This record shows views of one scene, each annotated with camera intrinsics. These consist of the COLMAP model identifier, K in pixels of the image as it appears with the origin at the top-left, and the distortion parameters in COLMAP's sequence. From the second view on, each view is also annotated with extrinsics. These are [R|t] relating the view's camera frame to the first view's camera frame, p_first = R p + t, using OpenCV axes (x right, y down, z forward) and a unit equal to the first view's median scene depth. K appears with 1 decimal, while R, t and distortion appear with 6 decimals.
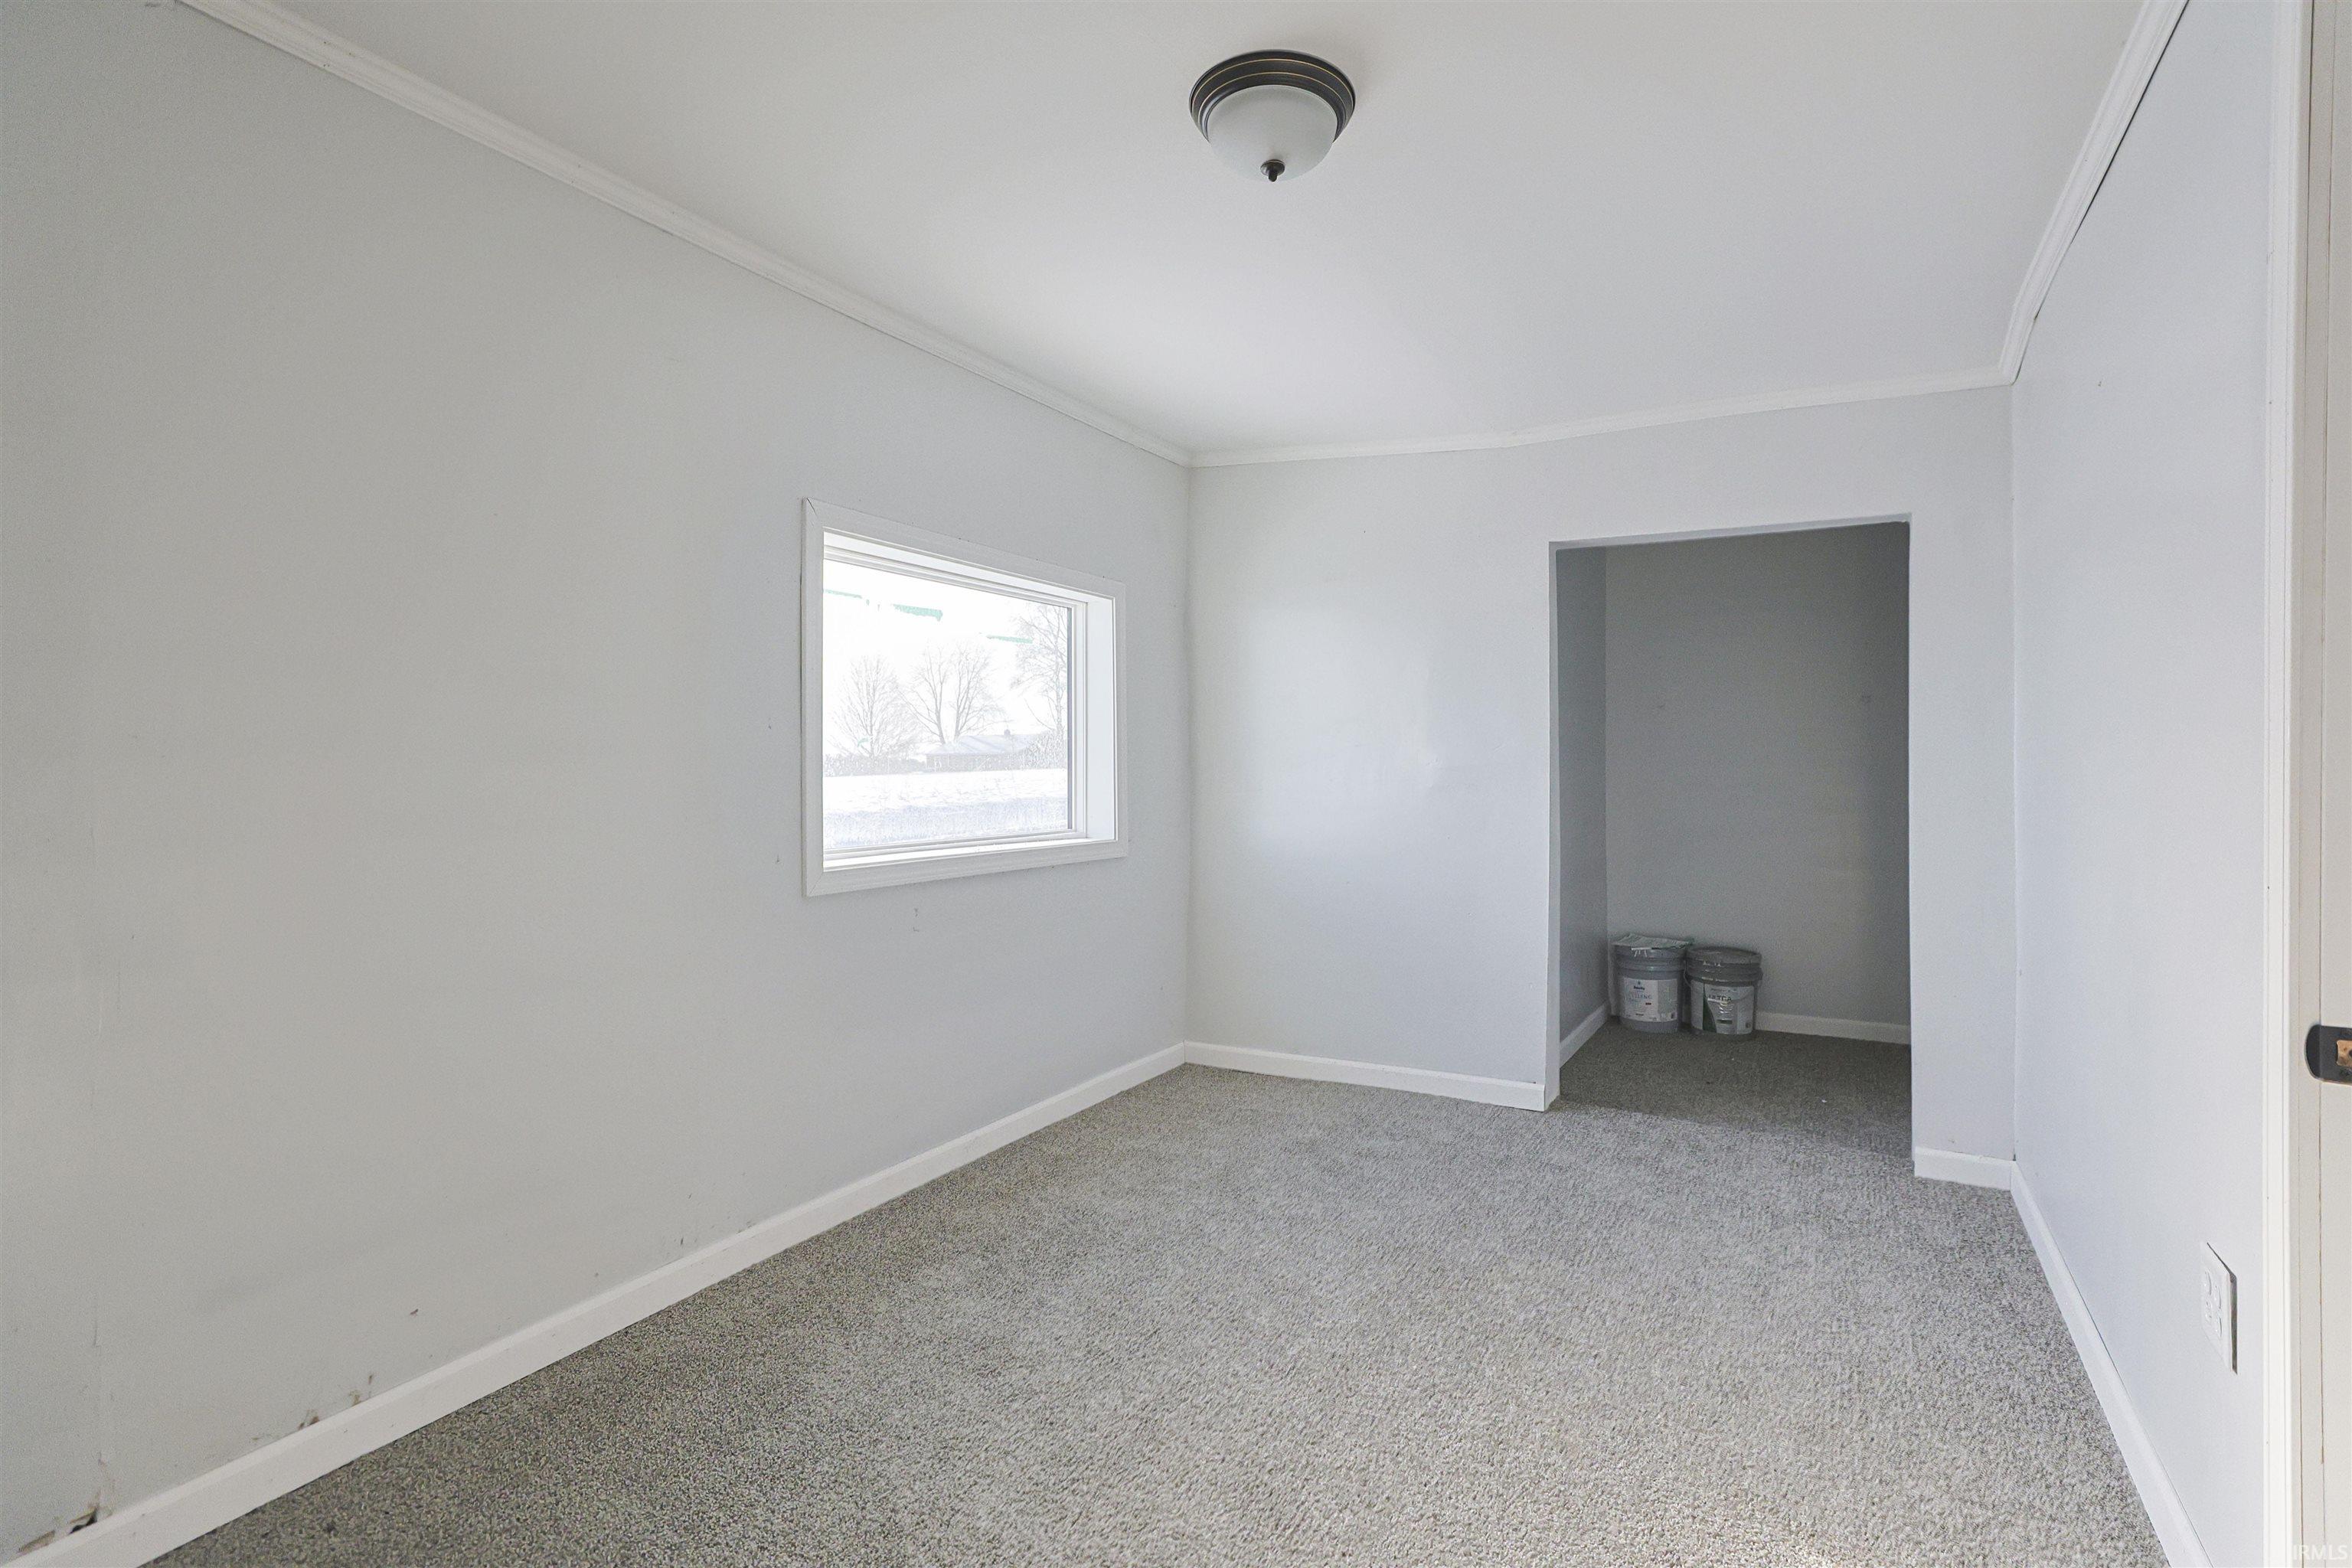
lens RADIAL K [[1164.2, 0, 1177.7], [0, 1164.2, 761.2], [0, 0, 1]] dist [-0.020528, 0.034223]
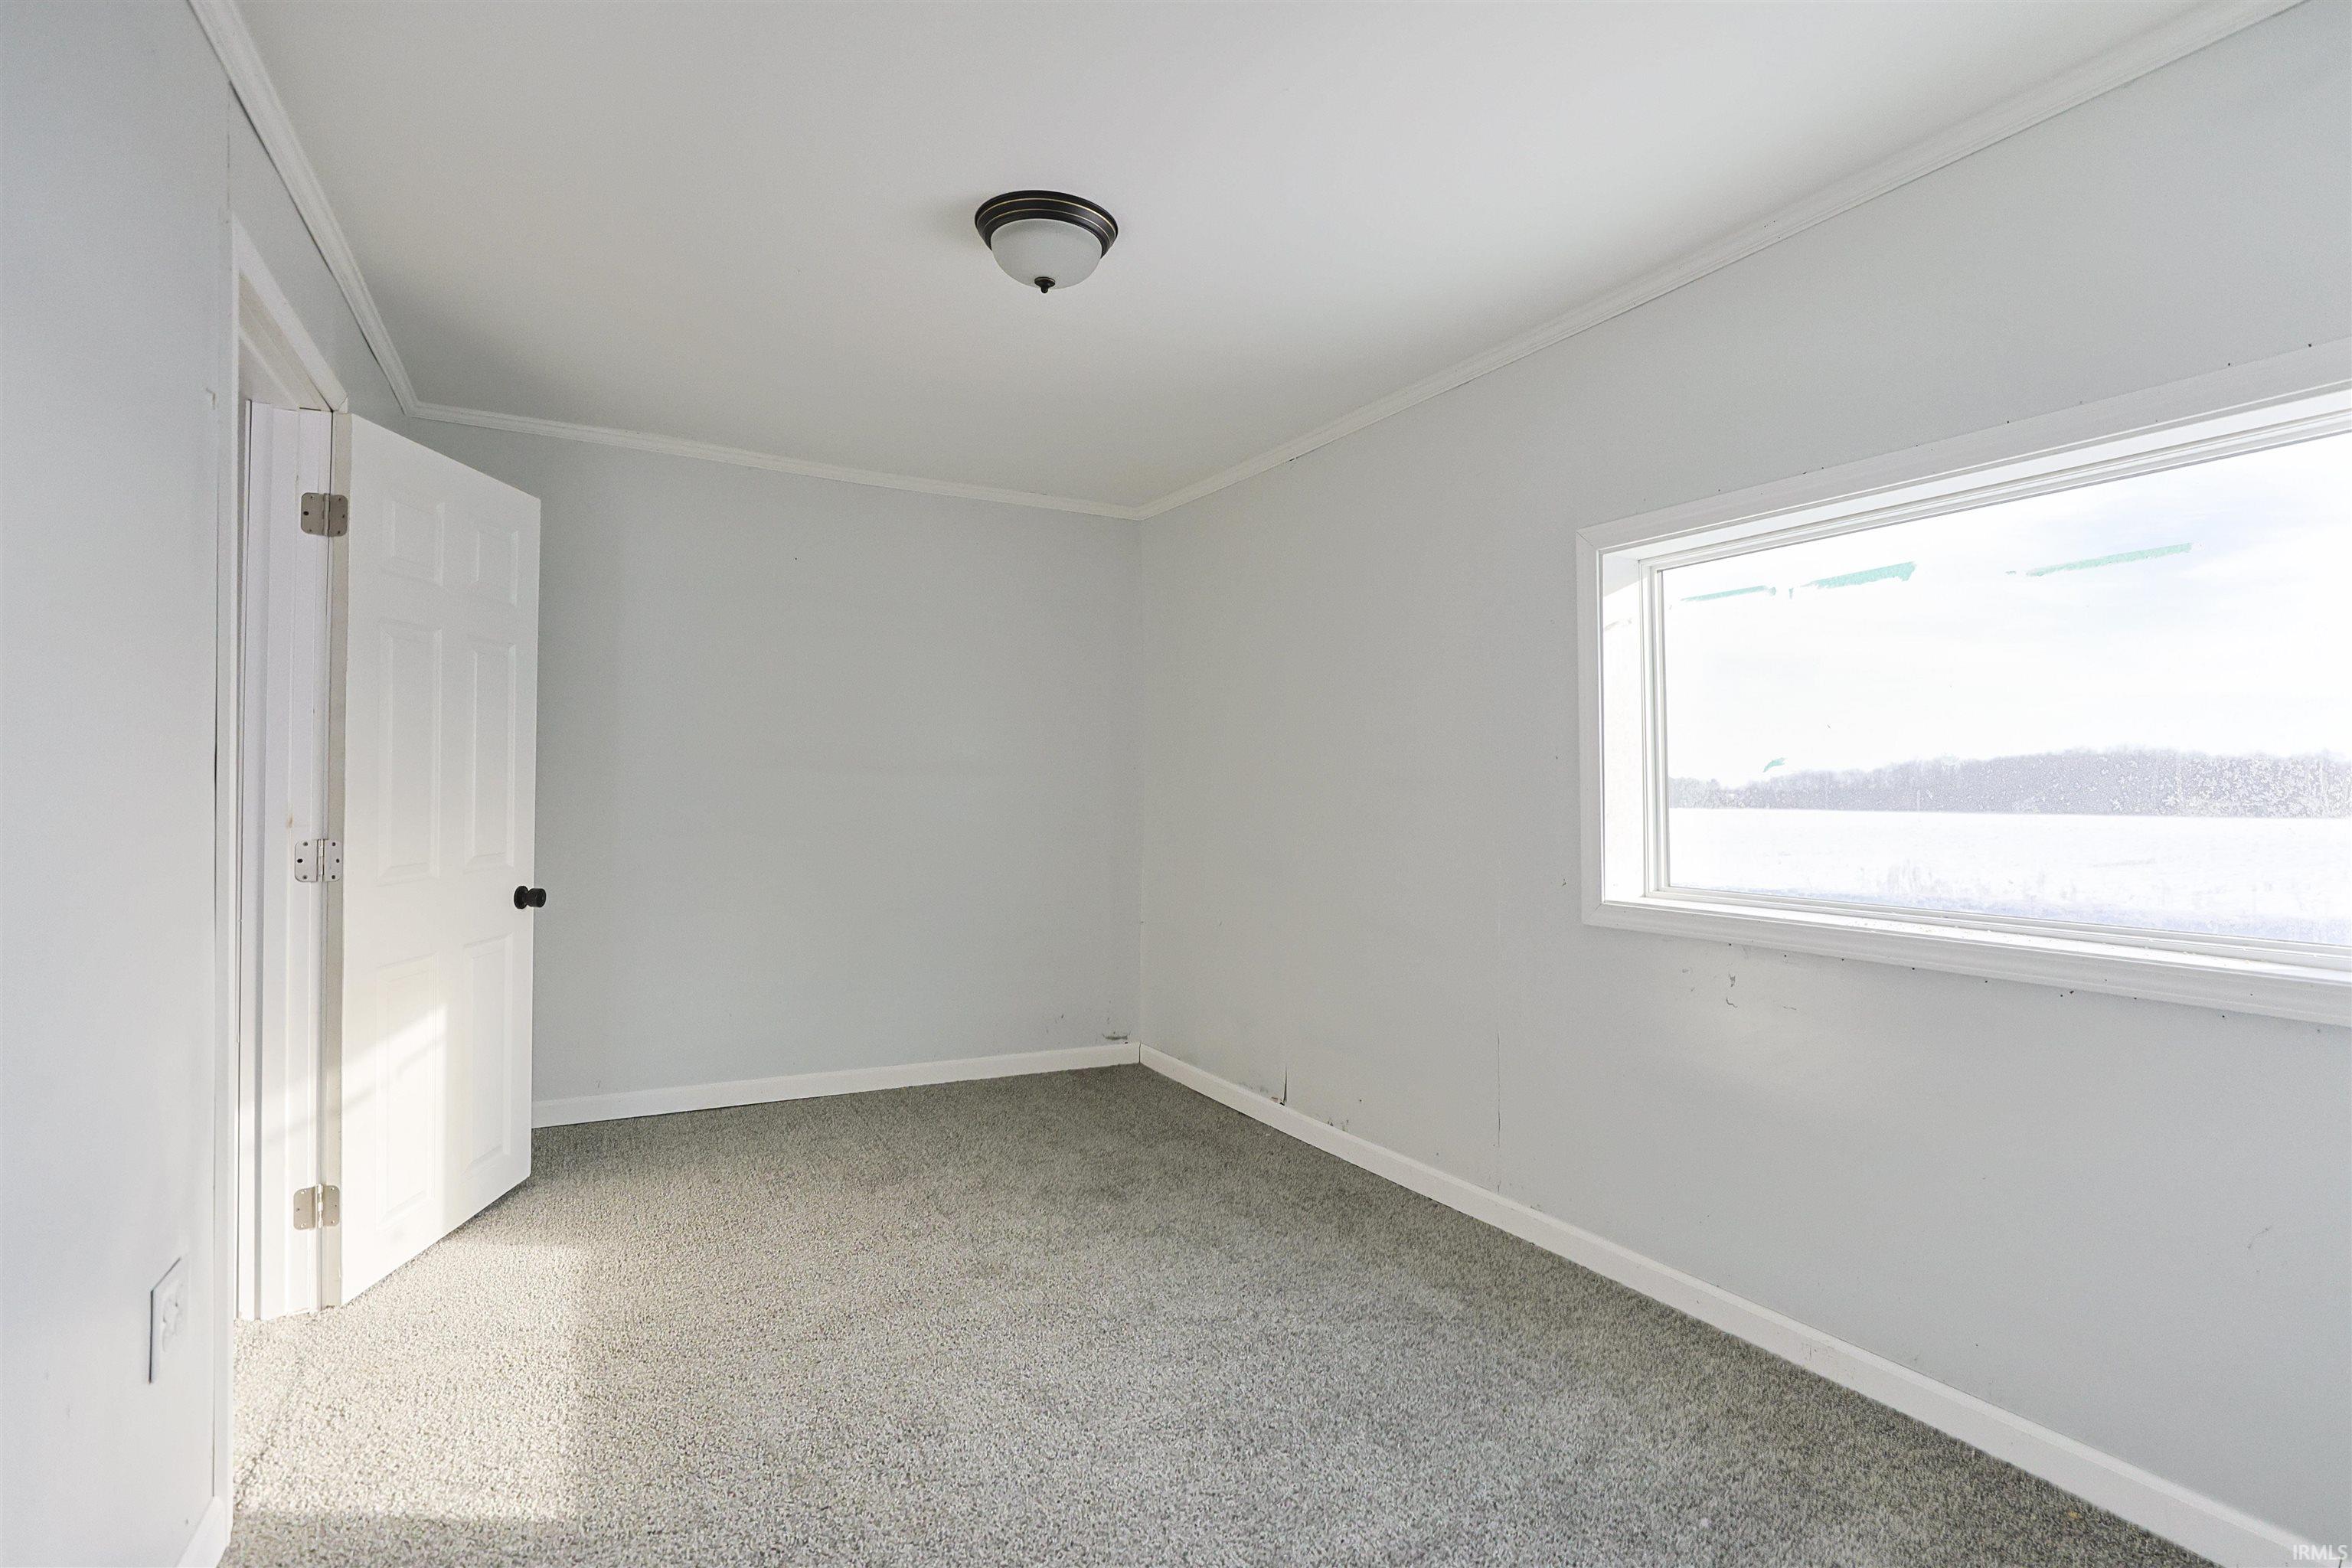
lens RADIAL K [[1135.5, 0, 1194.6], [0, 1135.5, 778.5], [0, 0, 1]] dist [-0.019393, 0.012057]
pose [[-0.515789, -0.010353, -0.856653, 0.594896], [0.000293, 0.999925, -0.012261, 0.001519], [0.856716, -0.006575, -0.515747, 1.044981]]
